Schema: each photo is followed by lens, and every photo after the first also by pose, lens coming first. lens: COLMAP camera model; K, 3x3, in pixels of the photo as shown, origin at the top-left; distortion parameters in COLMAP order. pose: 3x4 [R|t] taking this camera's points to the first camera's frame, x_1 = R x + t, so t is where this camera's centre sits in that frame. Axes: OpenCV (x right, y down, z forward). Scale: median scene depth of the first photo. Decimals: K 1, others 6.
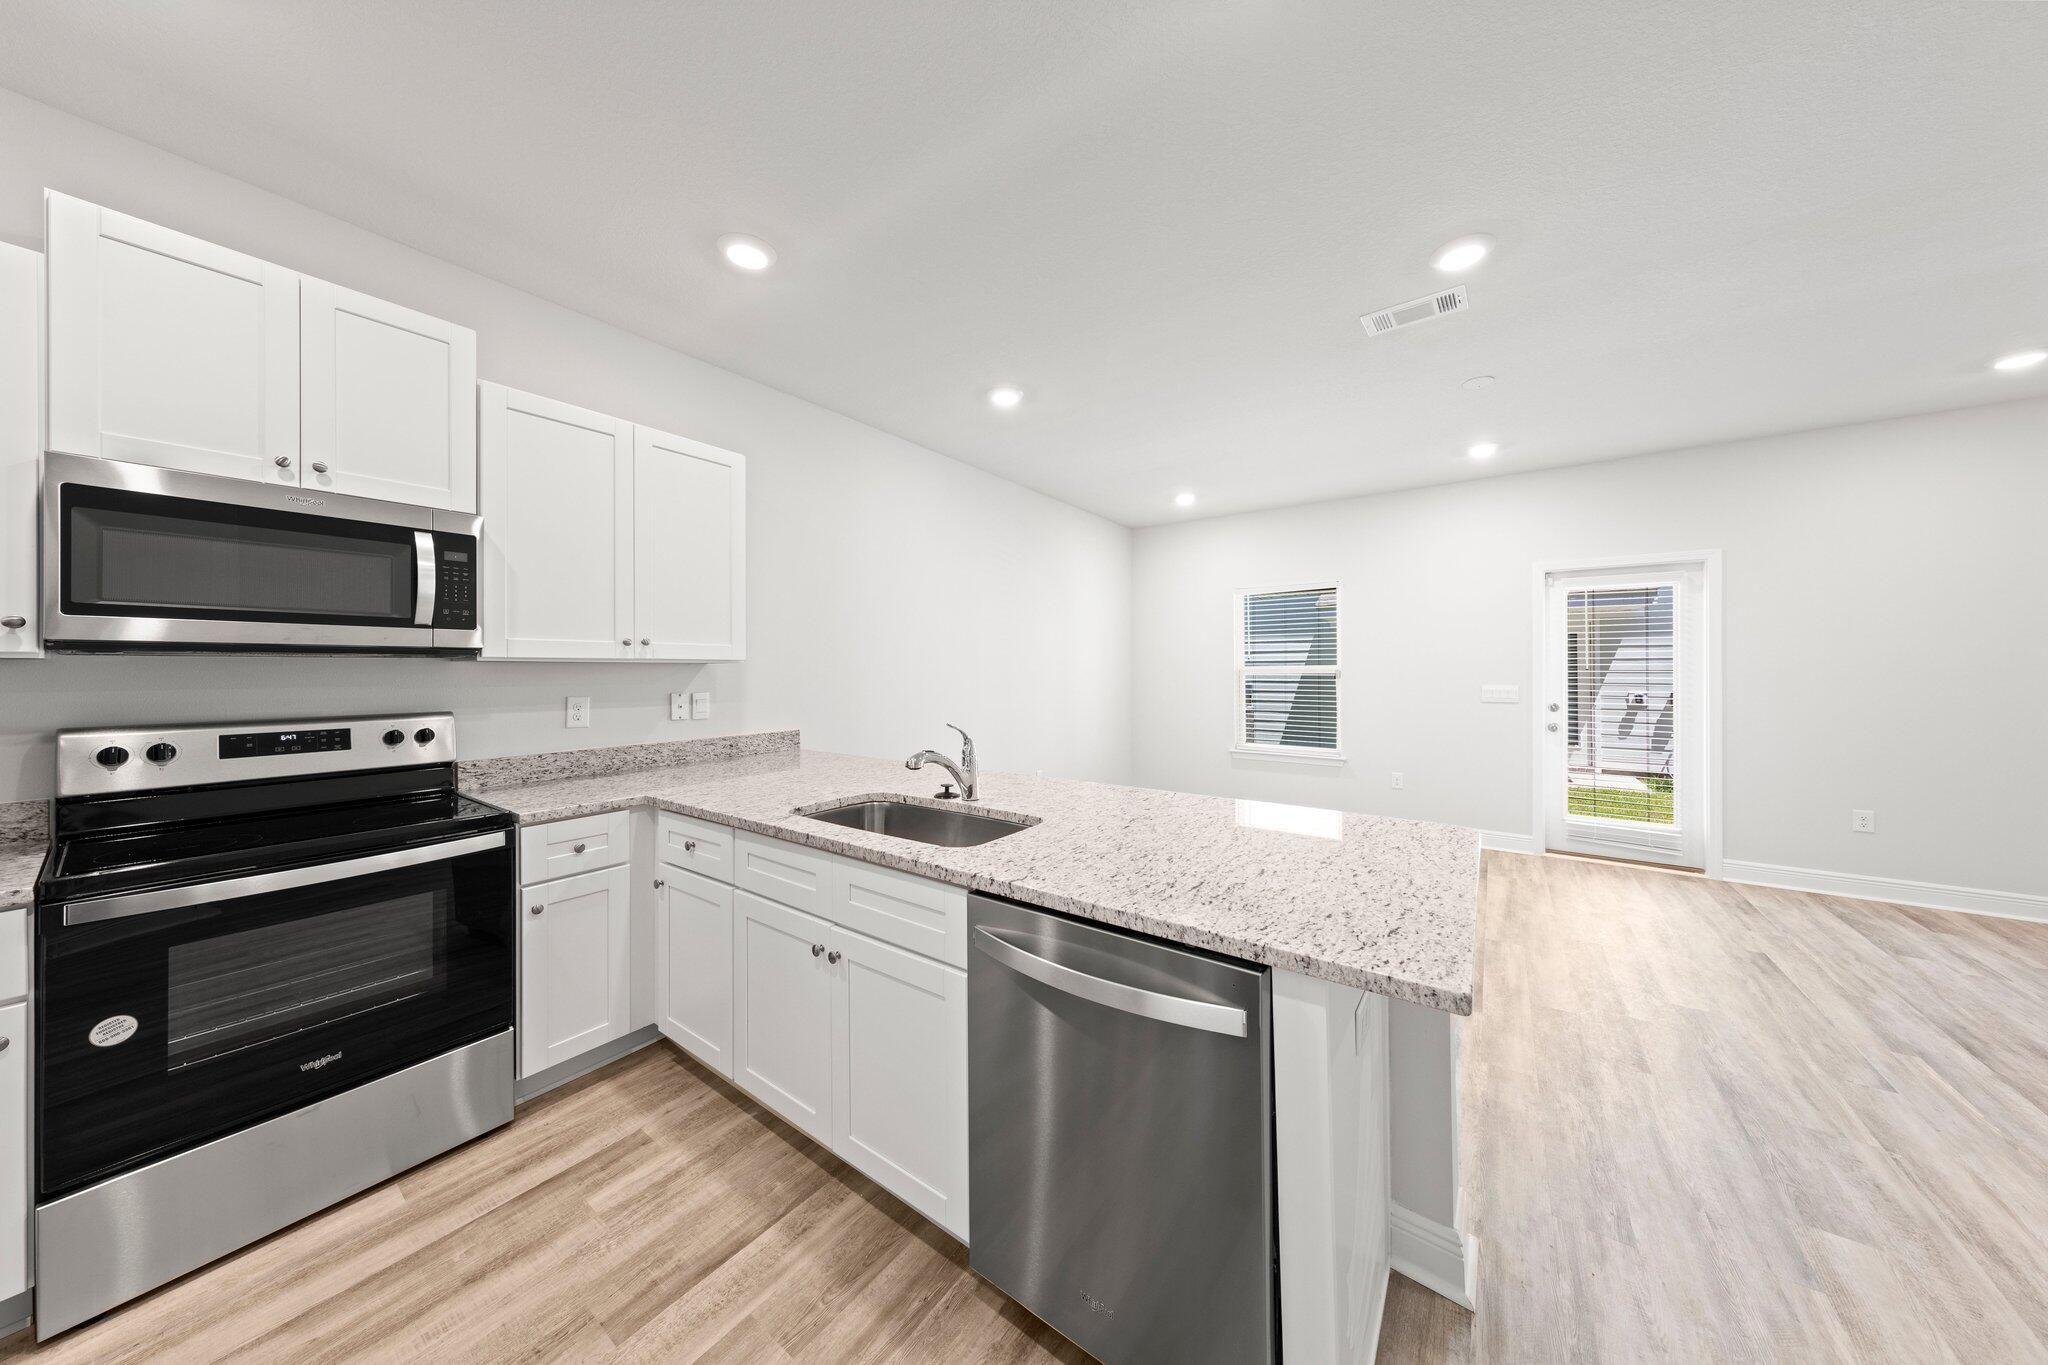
lens RADIAL K [[644.6, 0, 1017.9], [0, 644.6, 668.8], [0, 0, 1]] dist [0.009826, -0.001419]
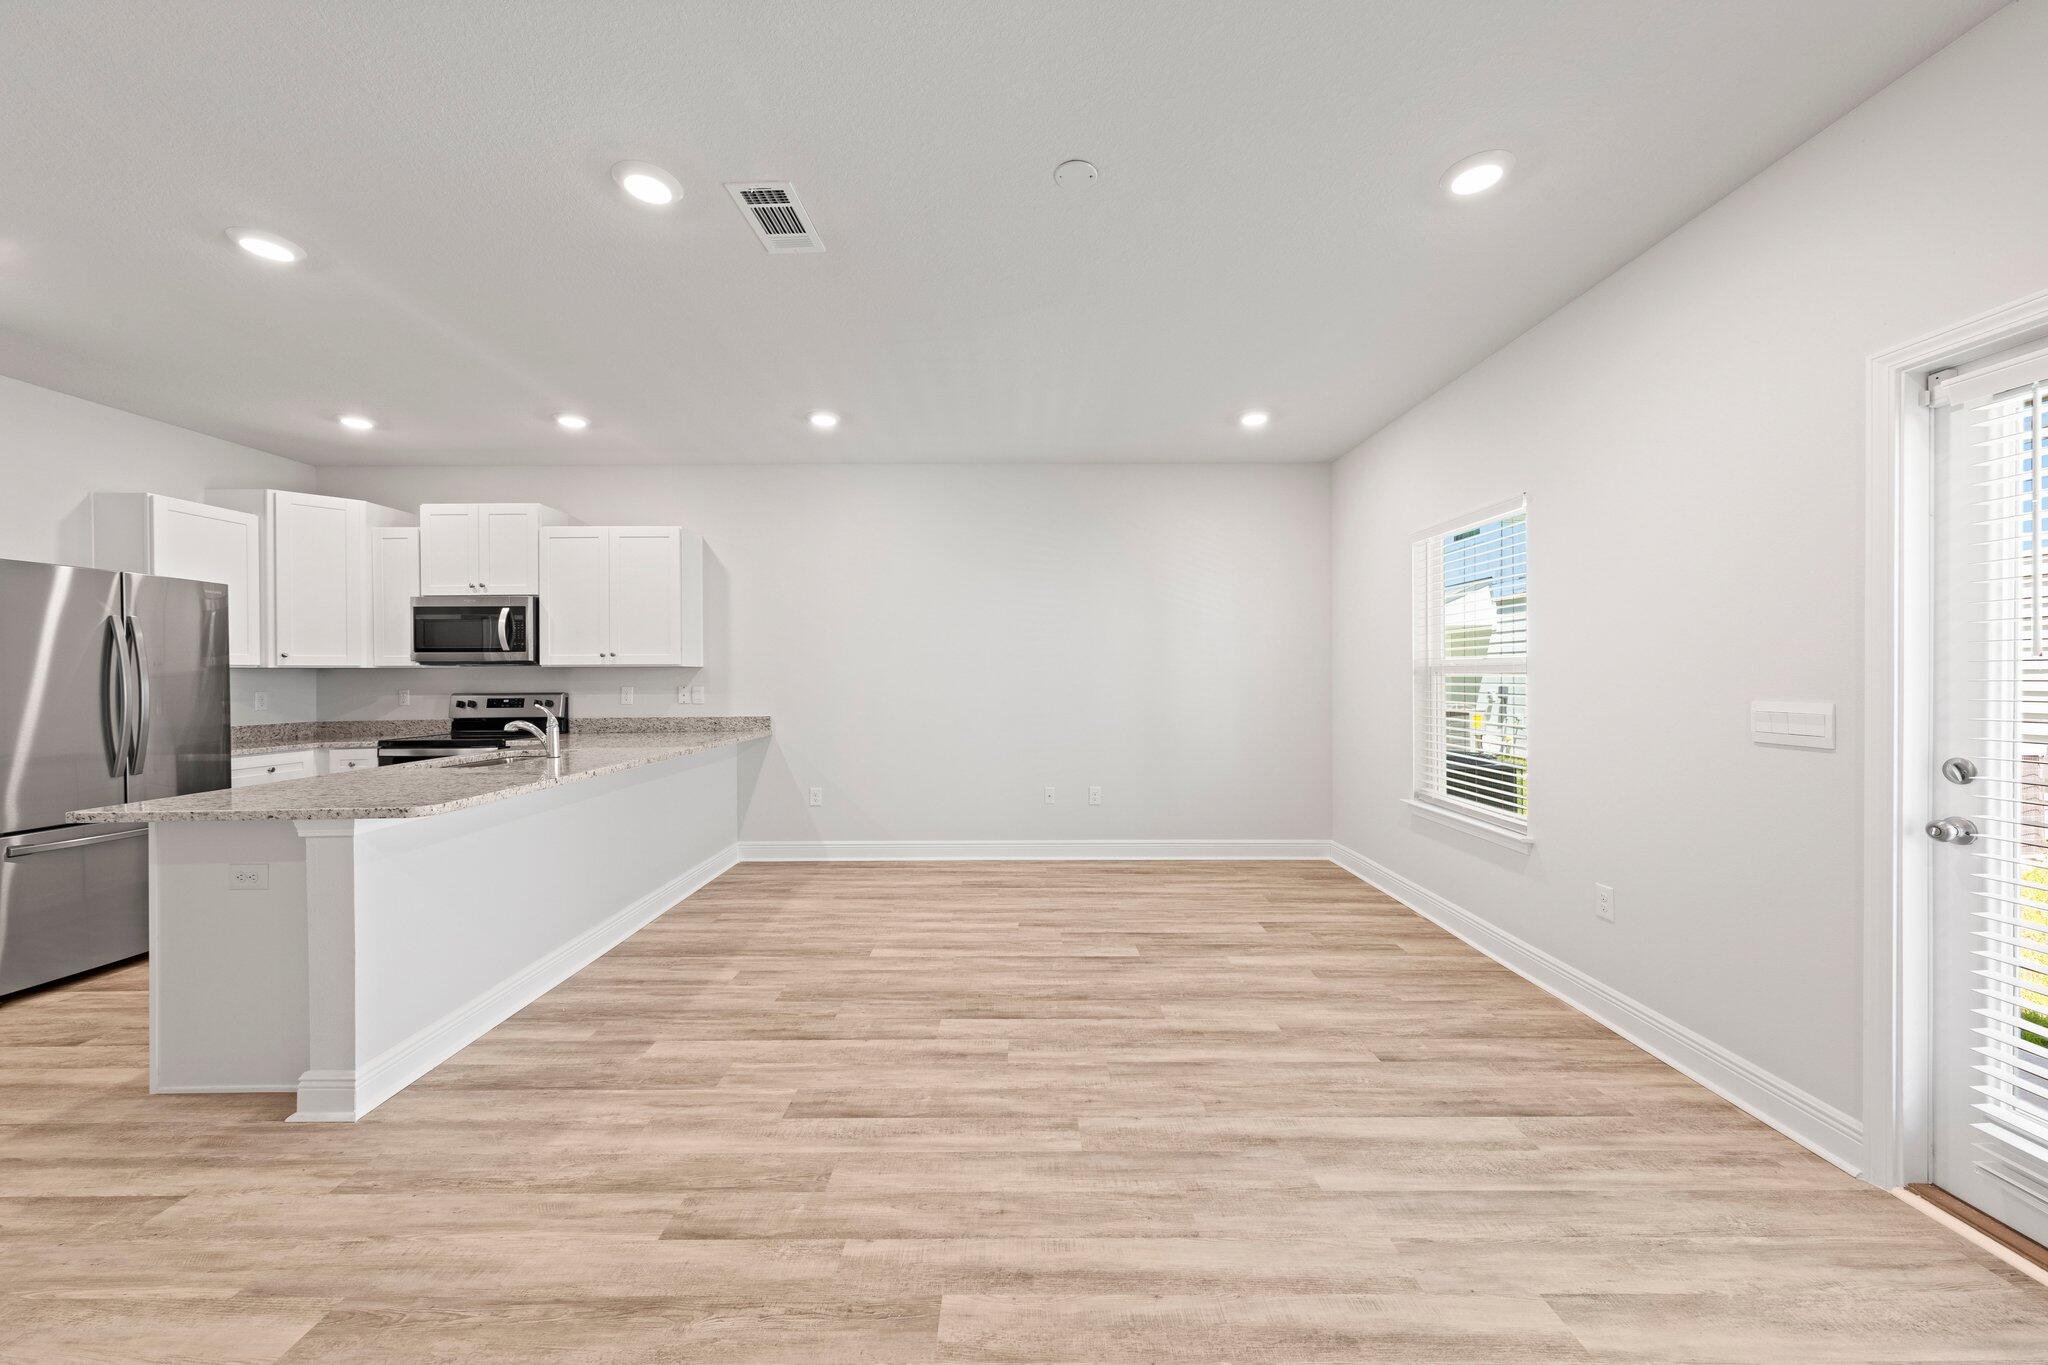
lens RADIAL K [[720.2, 0, 1022.0], [0, 720.2, 678.6], [0, 0, 1]] dist [0.006677, -0.002165]
pose [[0.592888, 0.003767, -0.805276, 2.042694], [0.005847, 0.999943, 0.008982, 0.014101], [0.805263, -0.010034, 0.592832, 0.959553]]
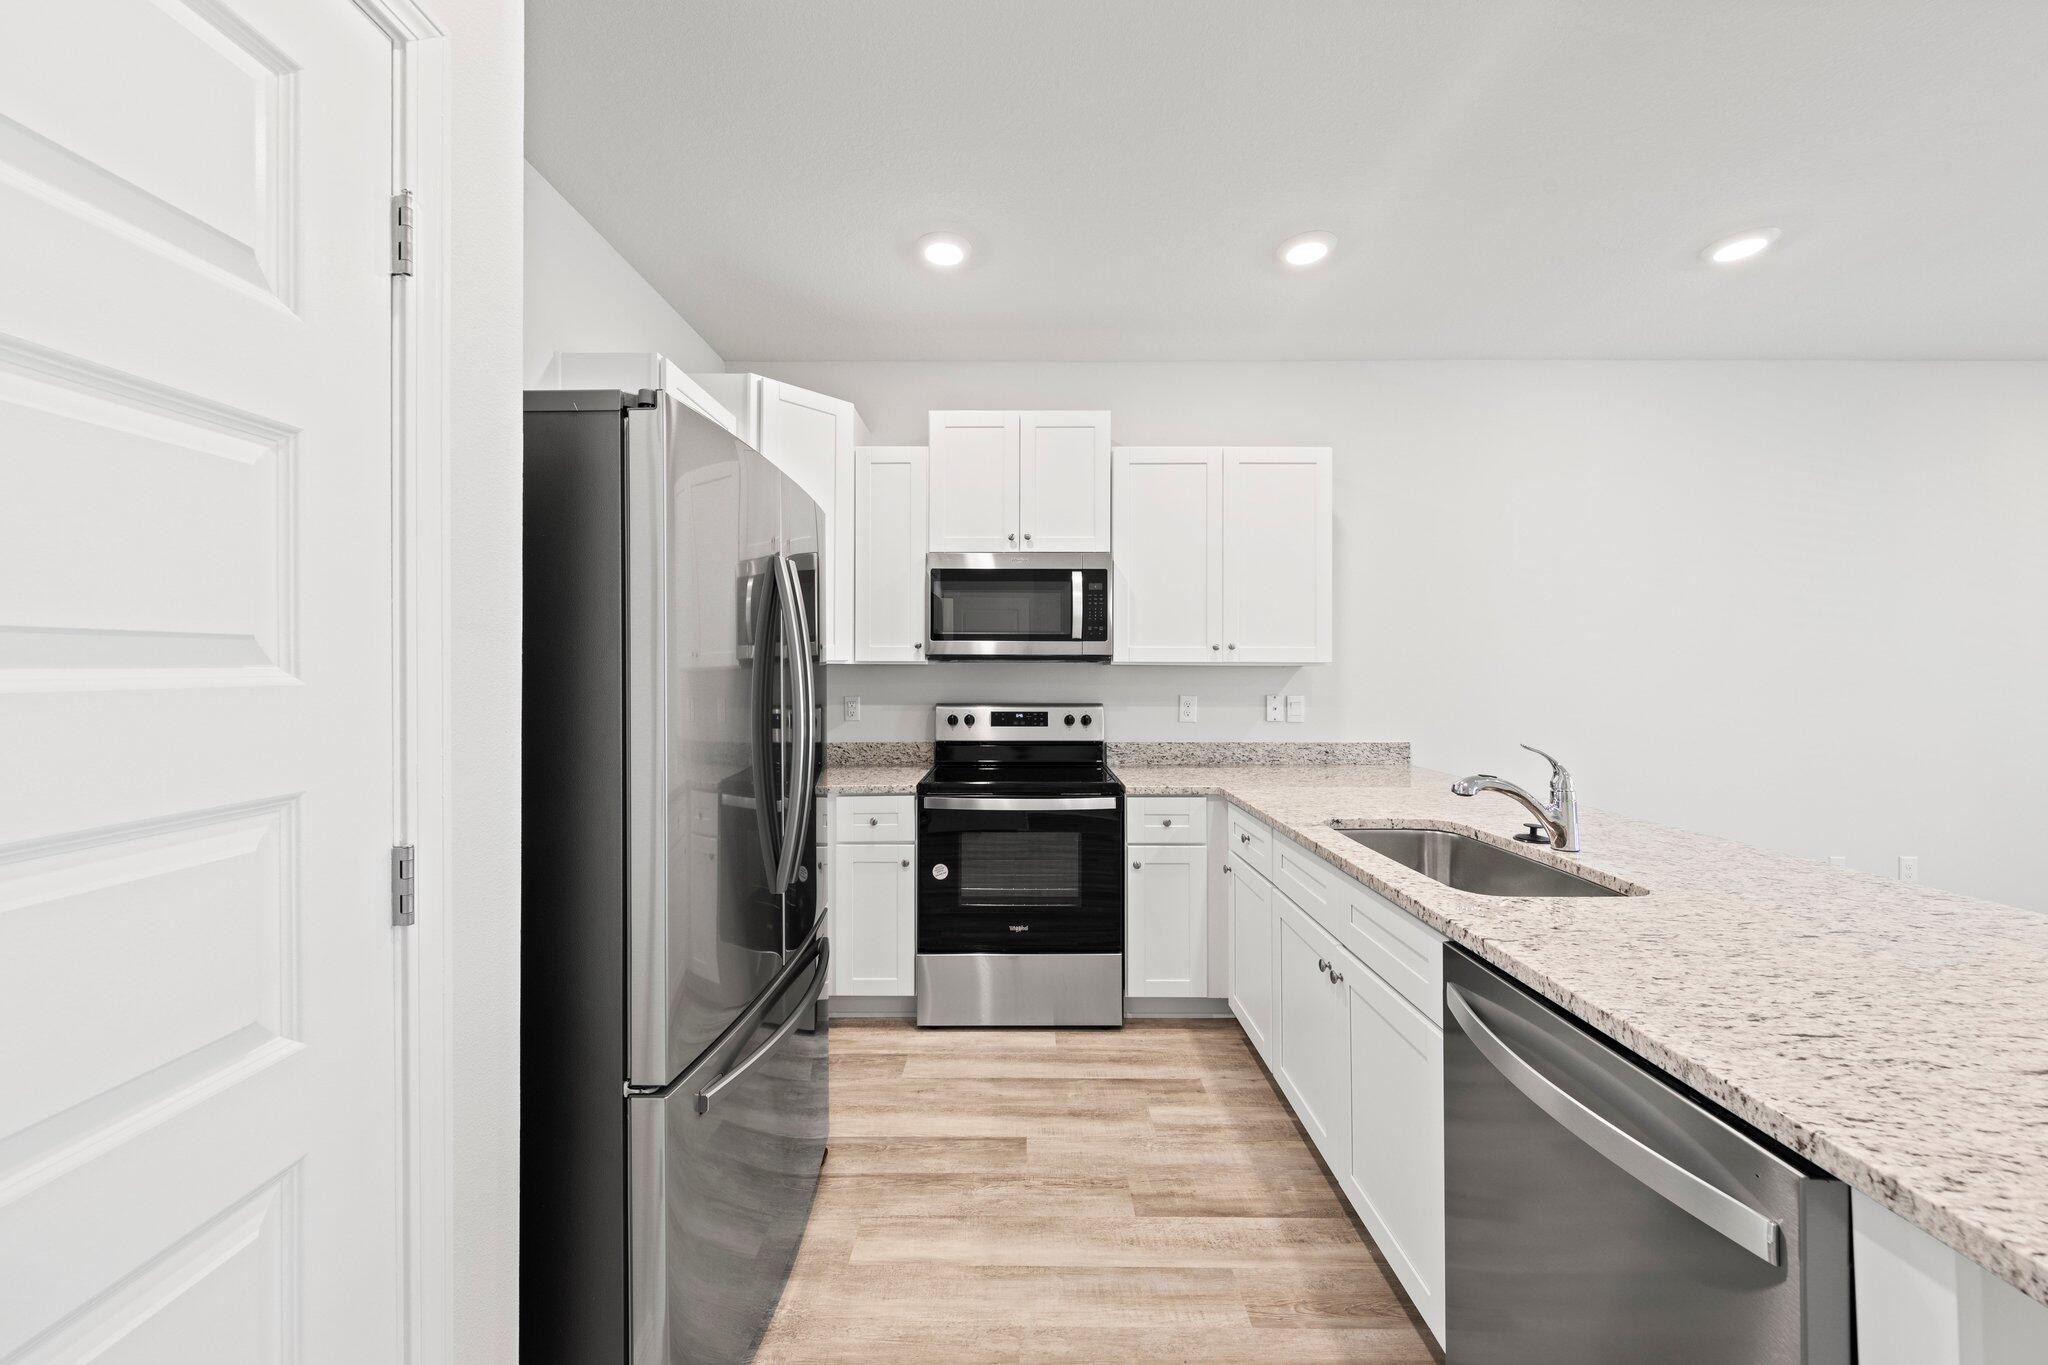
lens RADIAL K [[729.3, 0, 1022.7], [0, 729.3, 669.2], [0, 0, 1]] dist [0.008585, -0.001874]
pose [[0.592504, 0.002208, -0.805564, 0.257056], [-0.004272, 0.999991, -0.000402, -0.002071], [0.805556, 0.003679, 0.592508, -0.004501]]
